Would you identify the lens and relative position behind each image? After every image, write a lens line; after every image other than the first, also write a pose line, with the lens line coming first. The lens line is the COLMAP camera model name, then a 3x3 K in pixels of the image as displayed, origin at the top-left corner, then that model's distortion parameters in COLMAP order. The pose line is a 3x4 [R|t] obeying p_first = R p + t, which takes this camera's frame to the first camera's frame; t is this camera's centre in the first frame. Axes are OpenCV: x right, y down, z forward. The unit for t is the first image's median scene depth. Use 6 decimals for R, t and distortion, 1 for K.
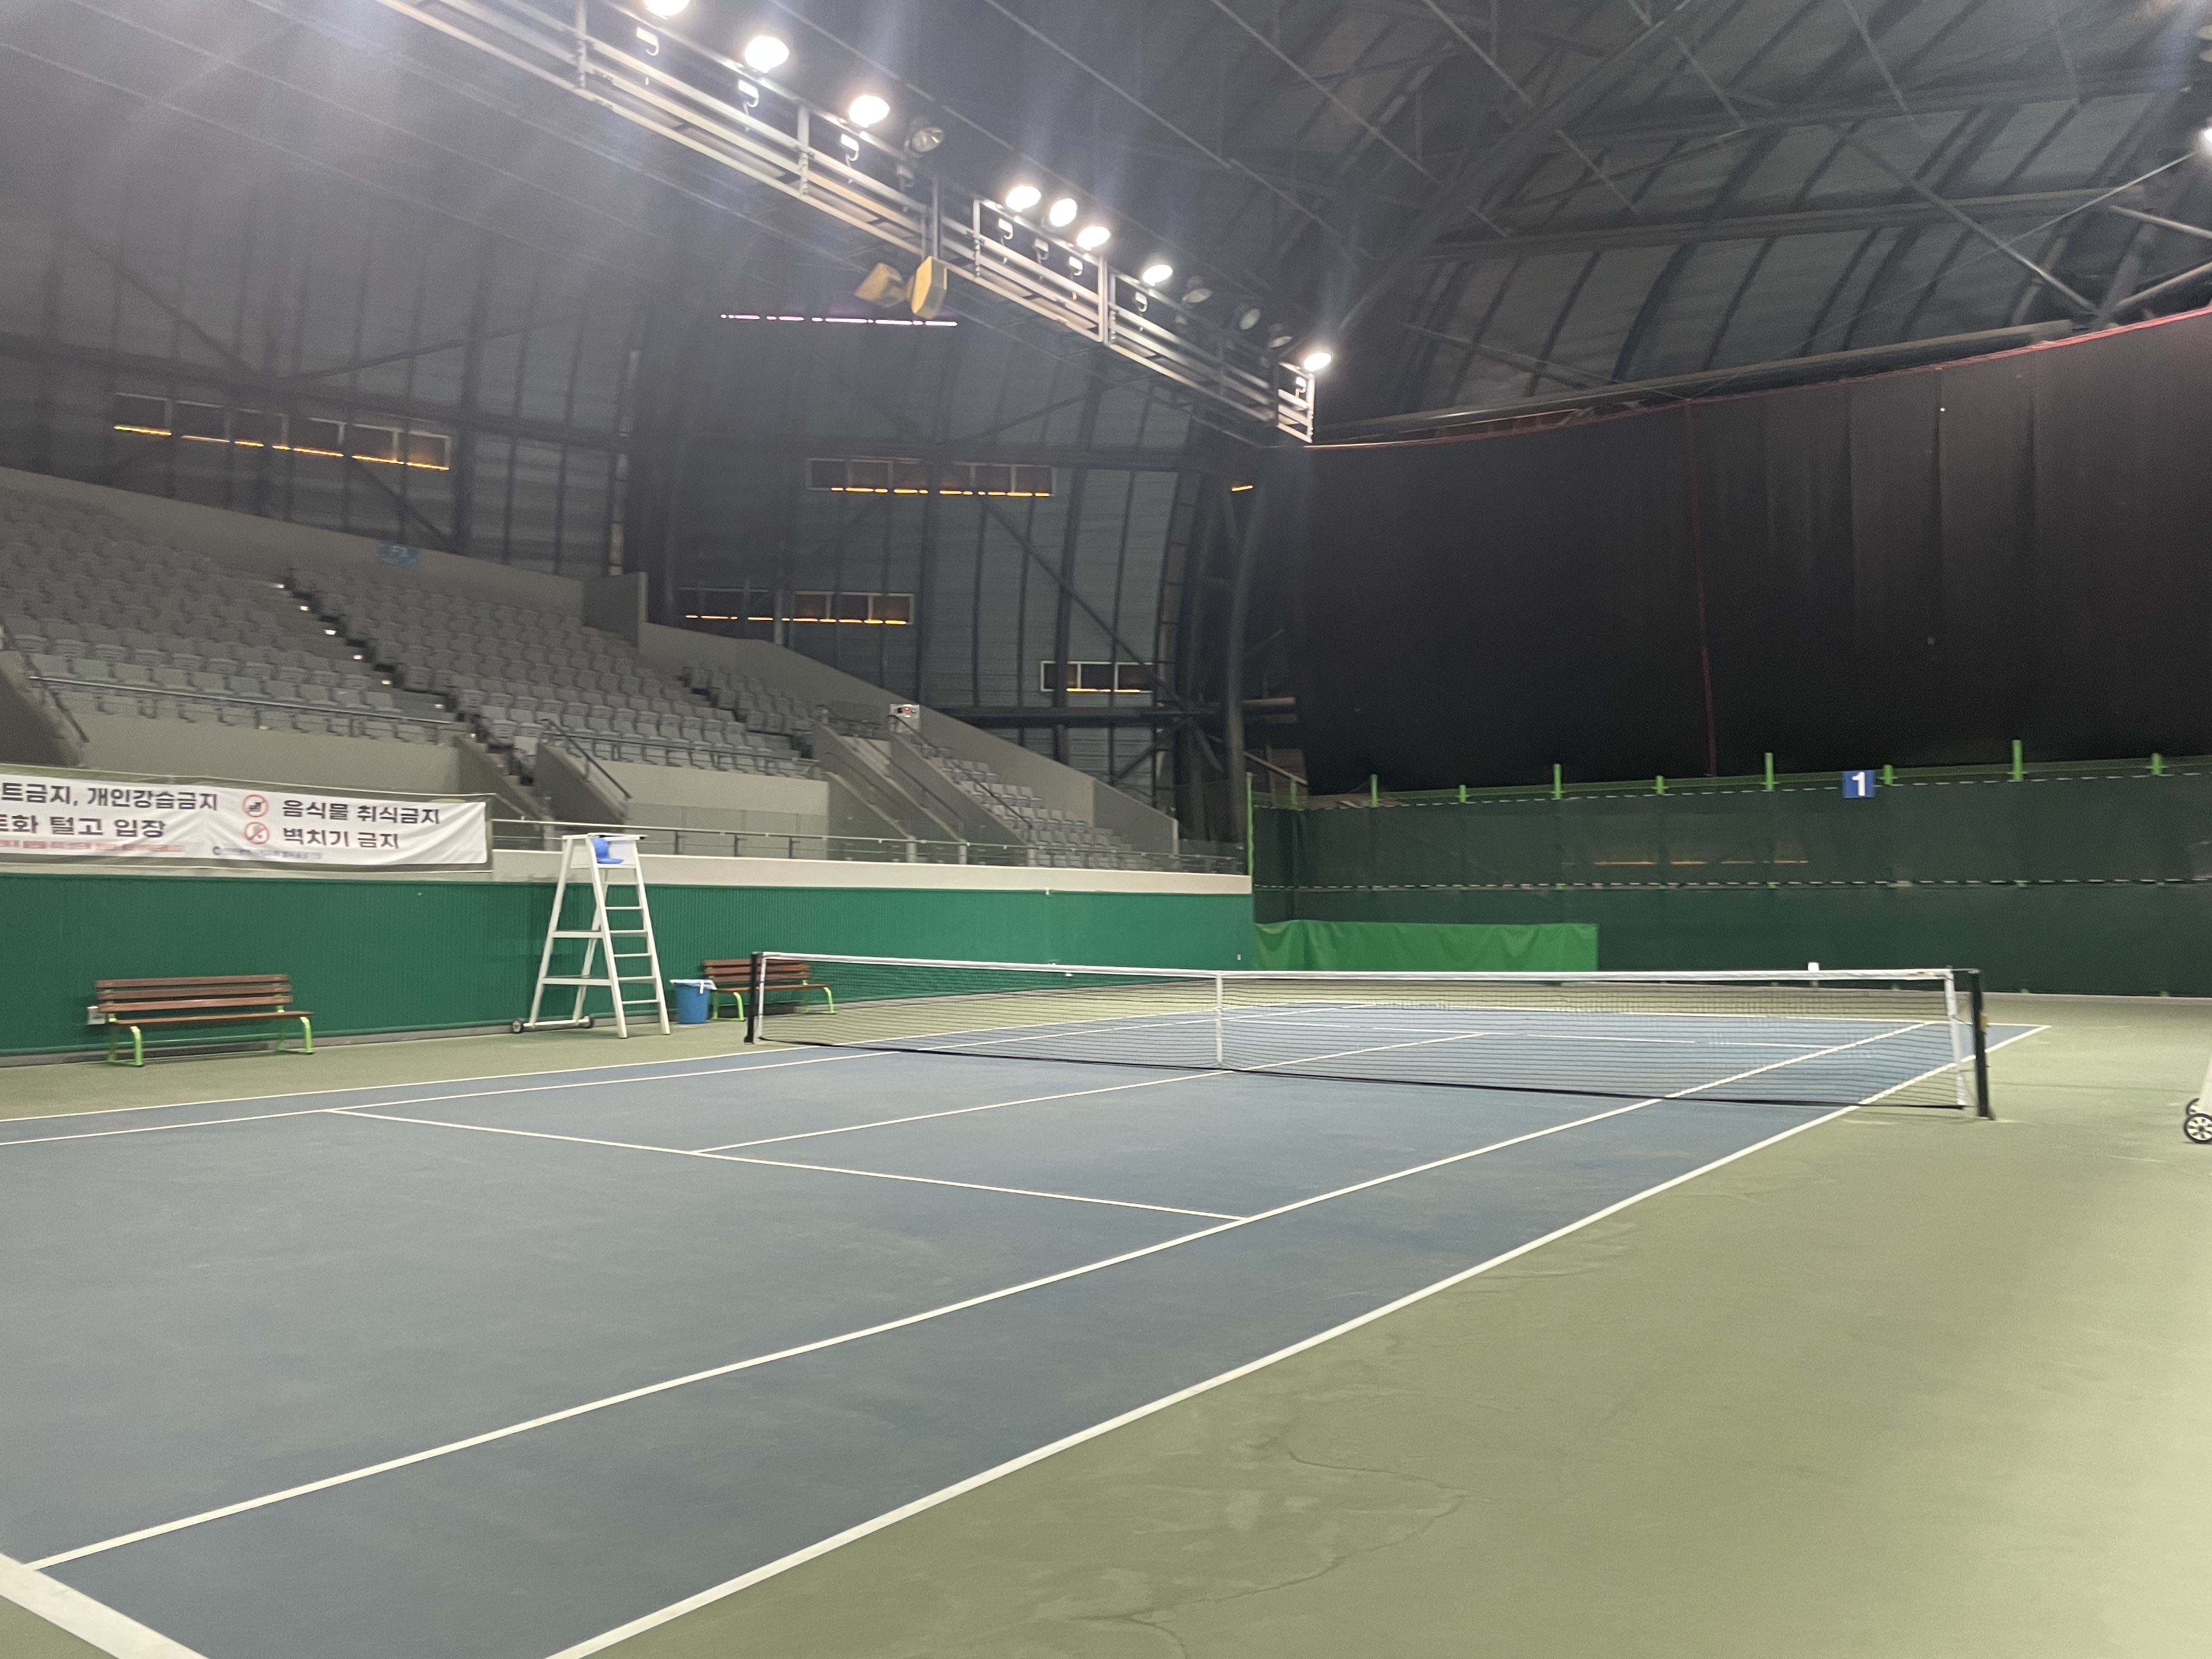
lens RADIAL K [[1636.6, 0, 1113.2], [0, 1636.6, 775.9], [0, 0, 1]] dist [0.089160, -0.132257]
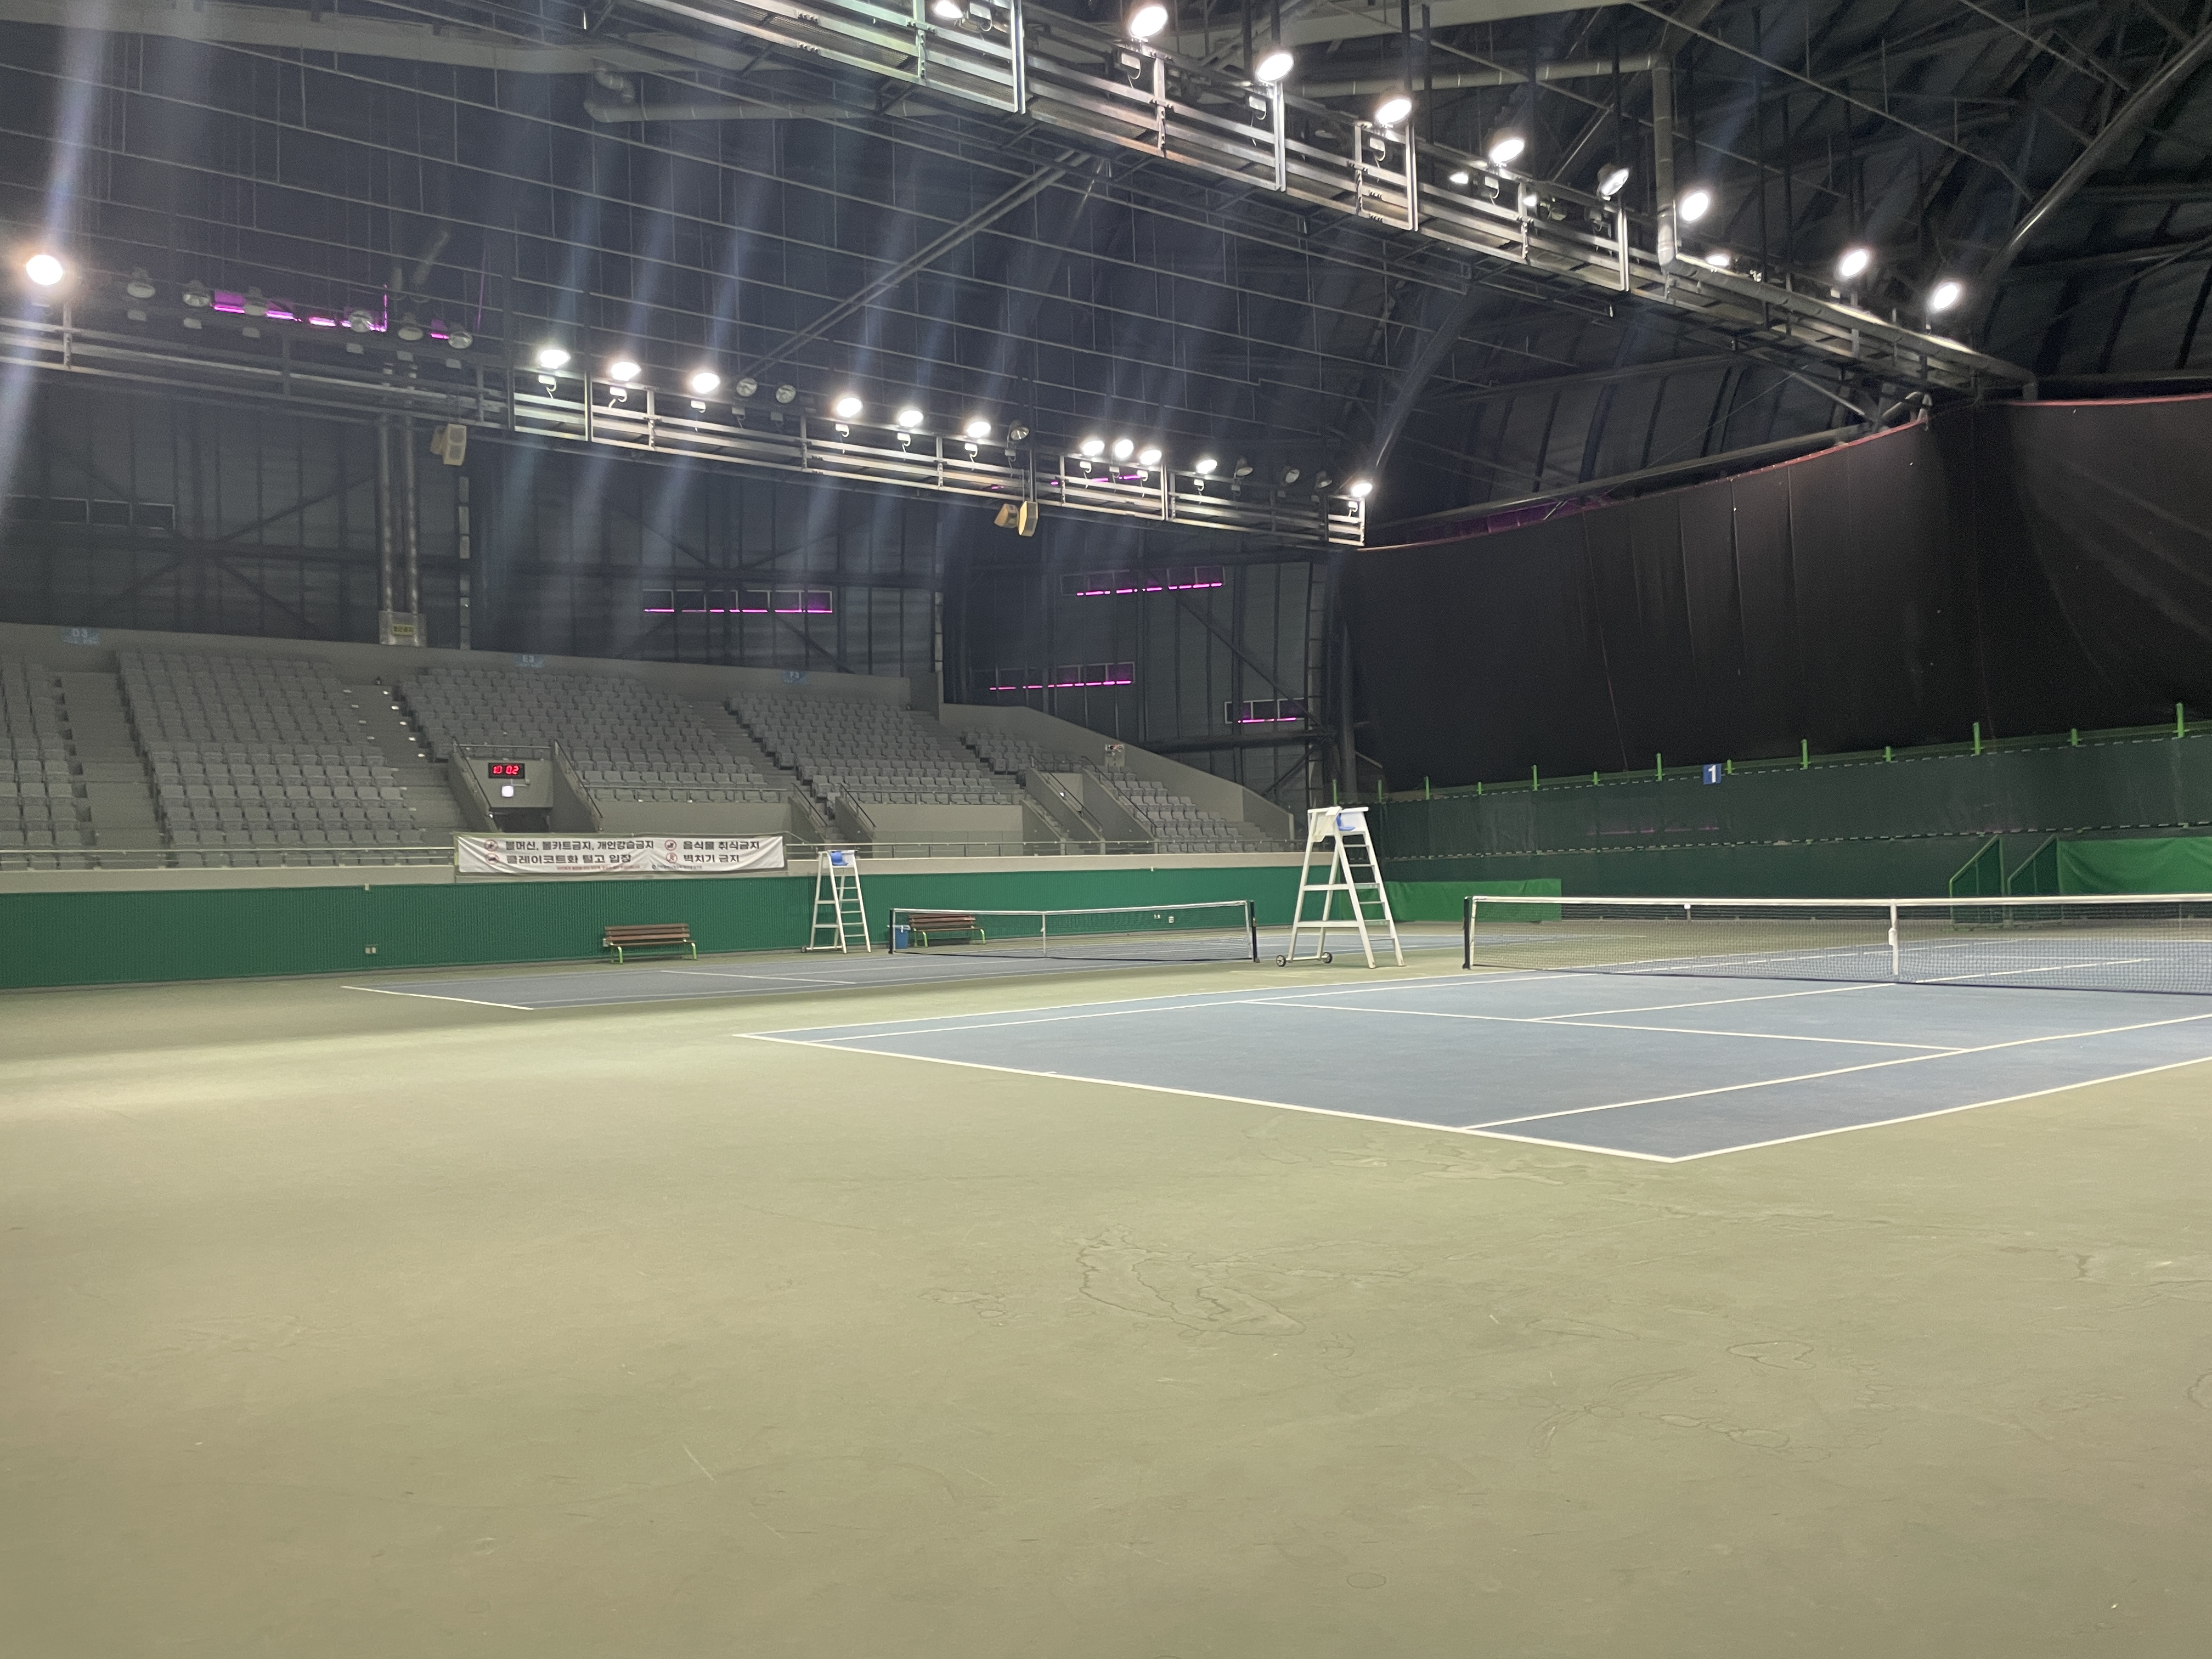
lens RADIAL K [[1636.6, 0, 1113.2], [0, 1636.6, 775.9], [0, 0, 1]] dist [0.089160, -0.132257]
pose [[0.946021, -0.049493, -0.320304, 0.440783], [0.055874, 0.998380, 0.010755, -0.038747], [0.319252, -0.028071, 0.947254, -0.512791]]
